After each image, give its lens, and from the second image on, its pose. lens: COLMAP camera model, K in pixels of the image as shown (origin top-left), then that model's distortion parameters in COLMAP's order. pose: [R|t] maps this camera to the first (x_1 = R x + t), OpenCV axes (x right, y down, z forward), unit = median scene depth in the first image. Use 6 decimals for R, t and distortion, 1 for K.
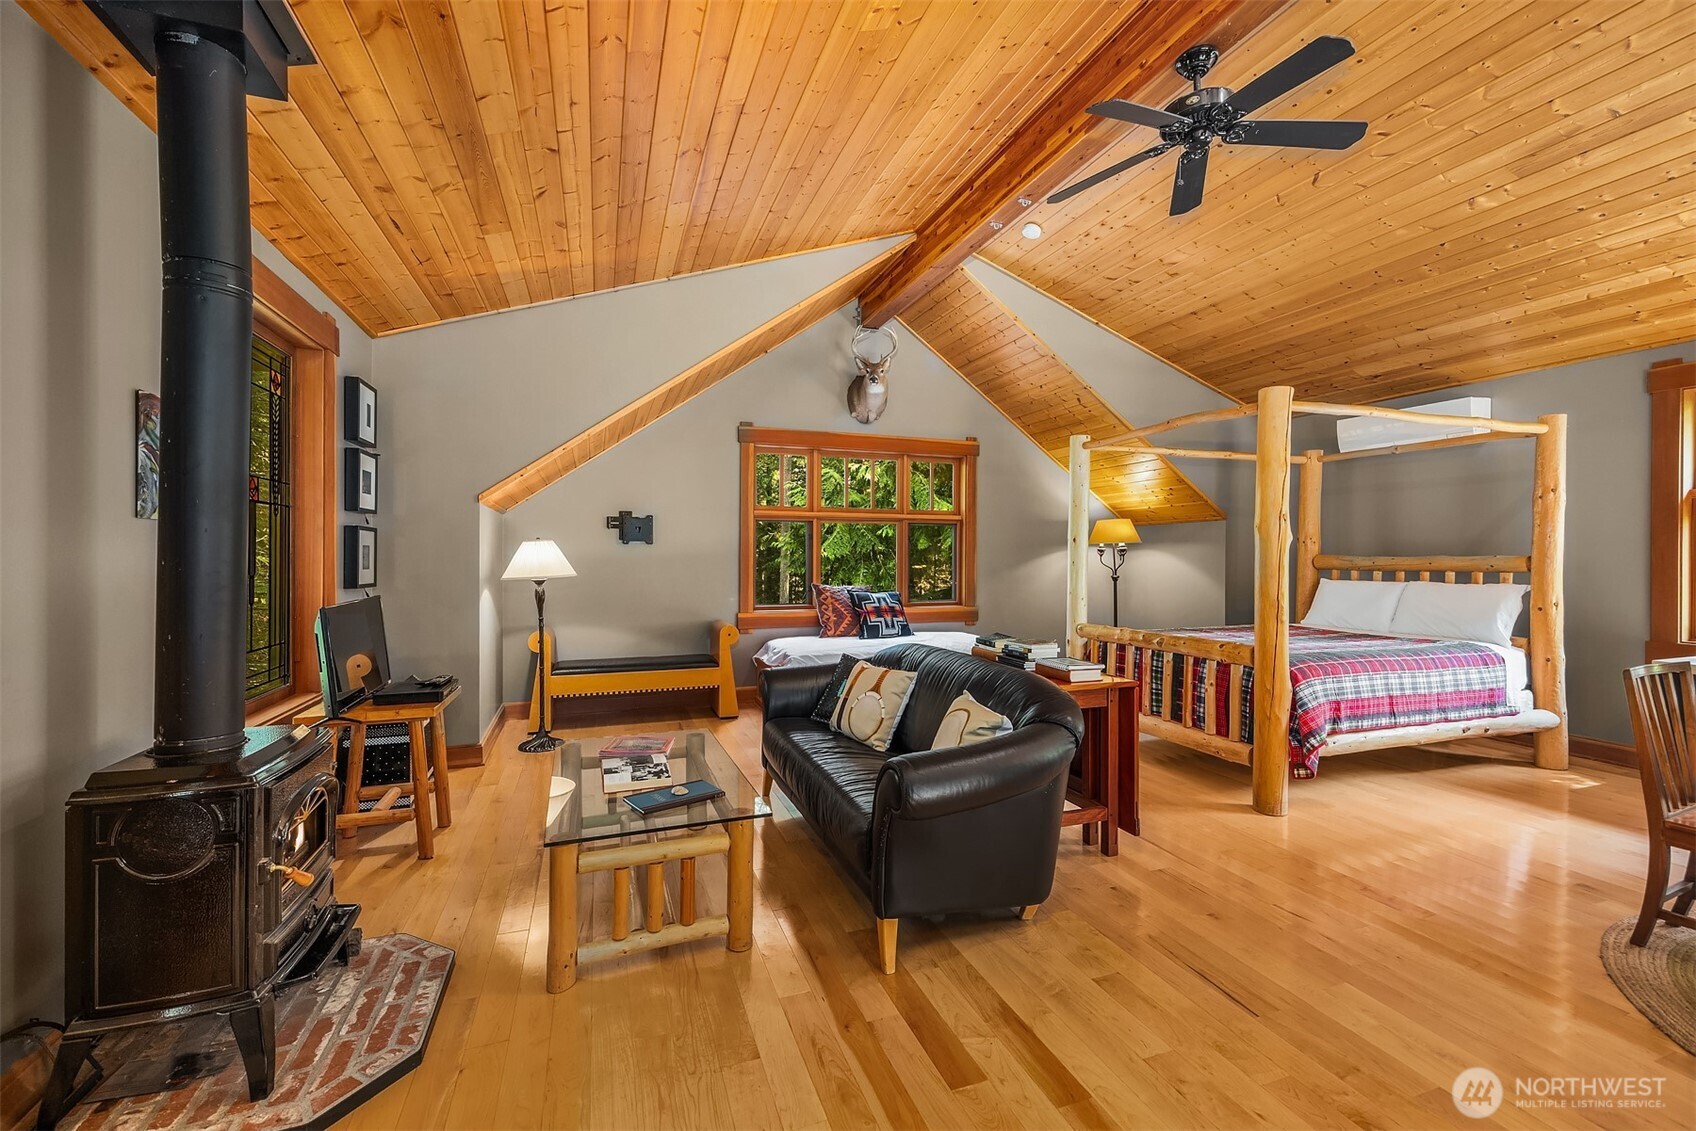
lens RADIAL K [[699.9, 0, 849.5], [0, 699.9, 557.6], [0, 0, 1]] dist [0.007953, -0.000416]
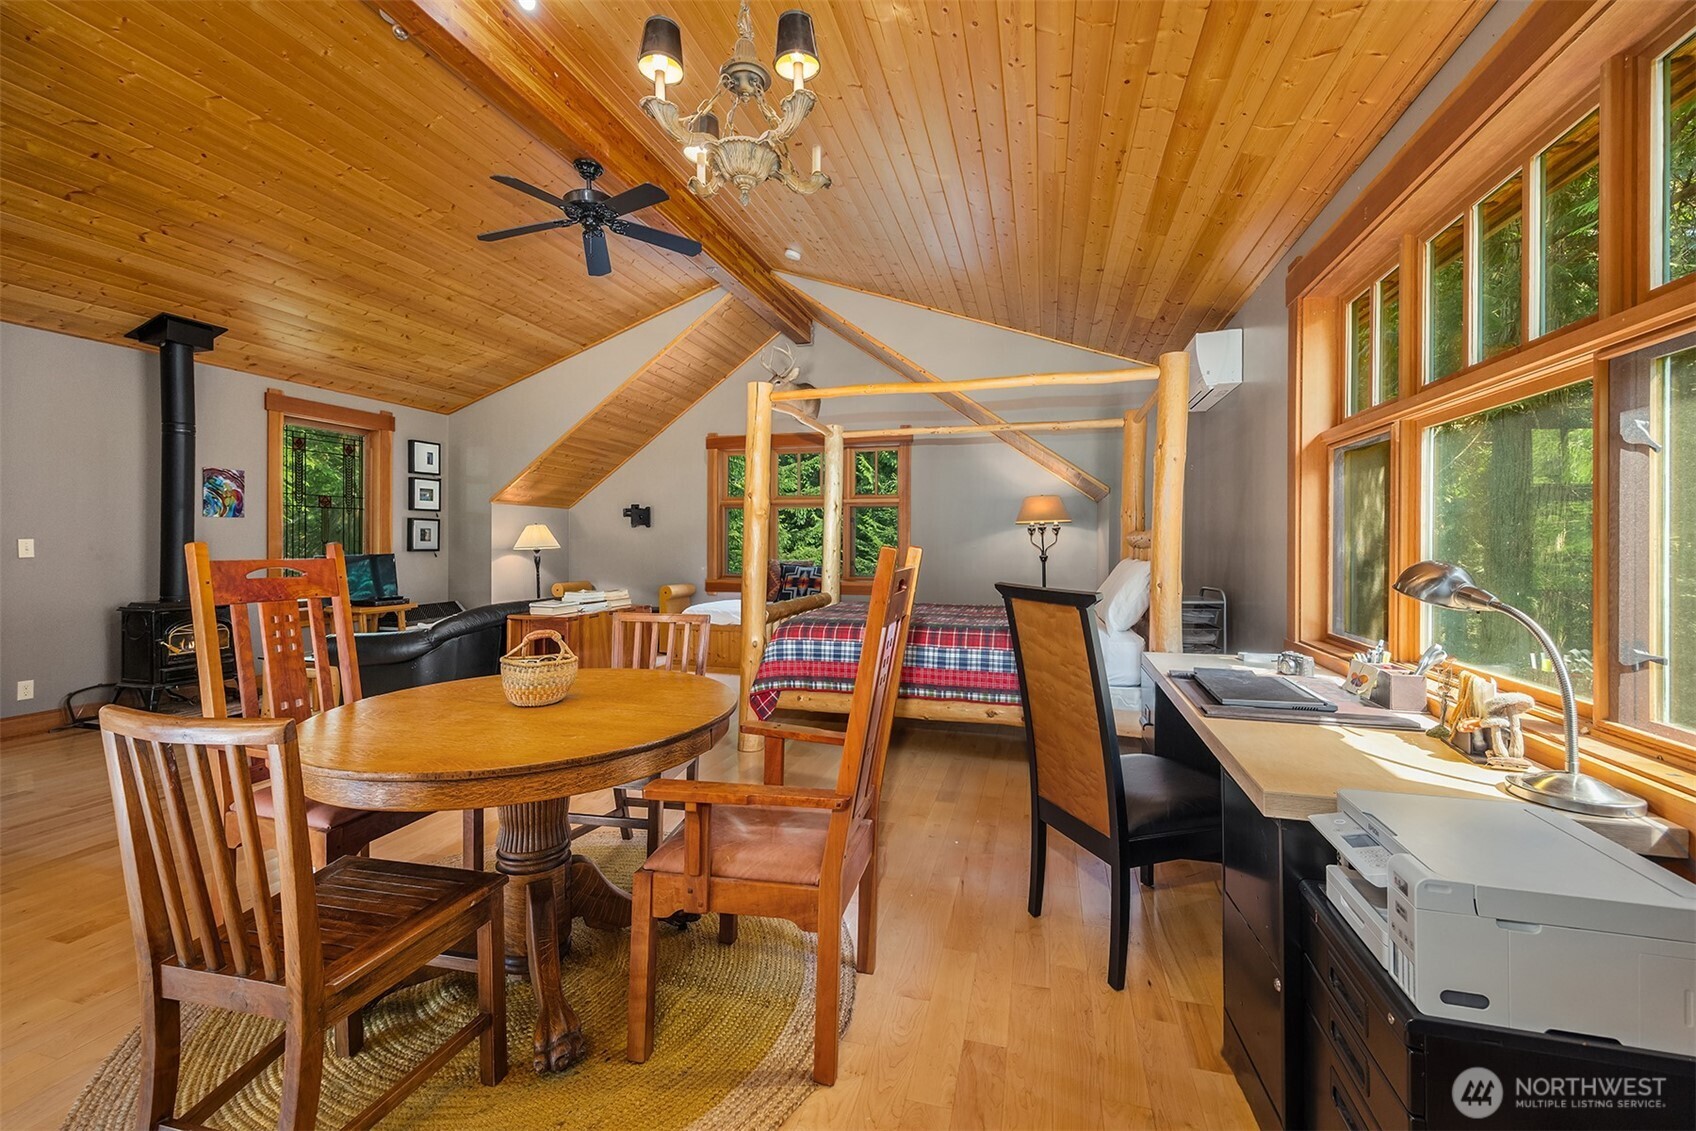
lens RADIAL K [[693.8, 0, 851.2], [0, 693.8, 541.9], [0, 0, 1]] dist [0.001580, -0.000194]
pose [[0.817619, 0.000641, -0.575759, 1.161384], [-0.003805, 0.999984, -0.004289, 0.019753], [0.575747, 0.005698, 0.817608, 0.129643]]
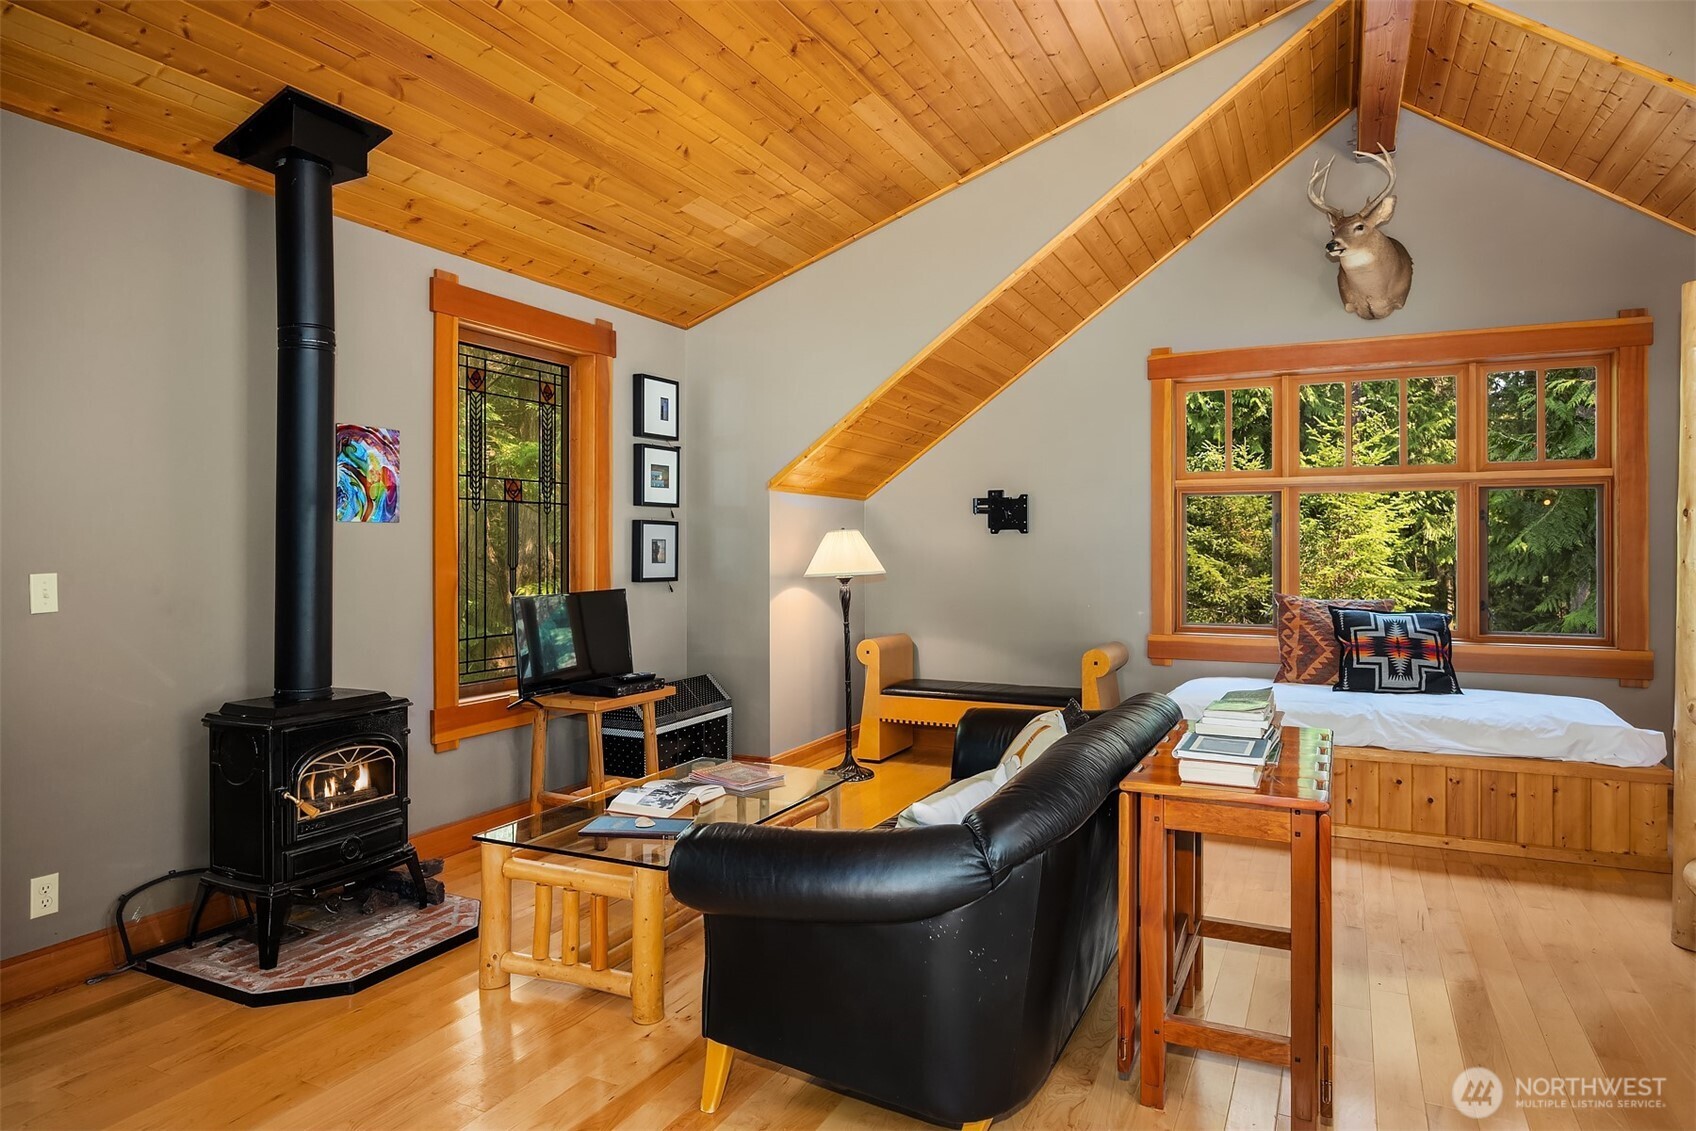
lens RADIAL K [[991.4, 0, 855.9], [0, 991.4, 543.4], [0, 0, 1]] dist [-0.008404, 0.000511]
pose [[0.699148, -0.005745, -0.714954, 0.464278], [0.000041, 0.999968, -0.007996, -0.000026], [0.714977, 0.005561, 0.699126, 0.191249]]
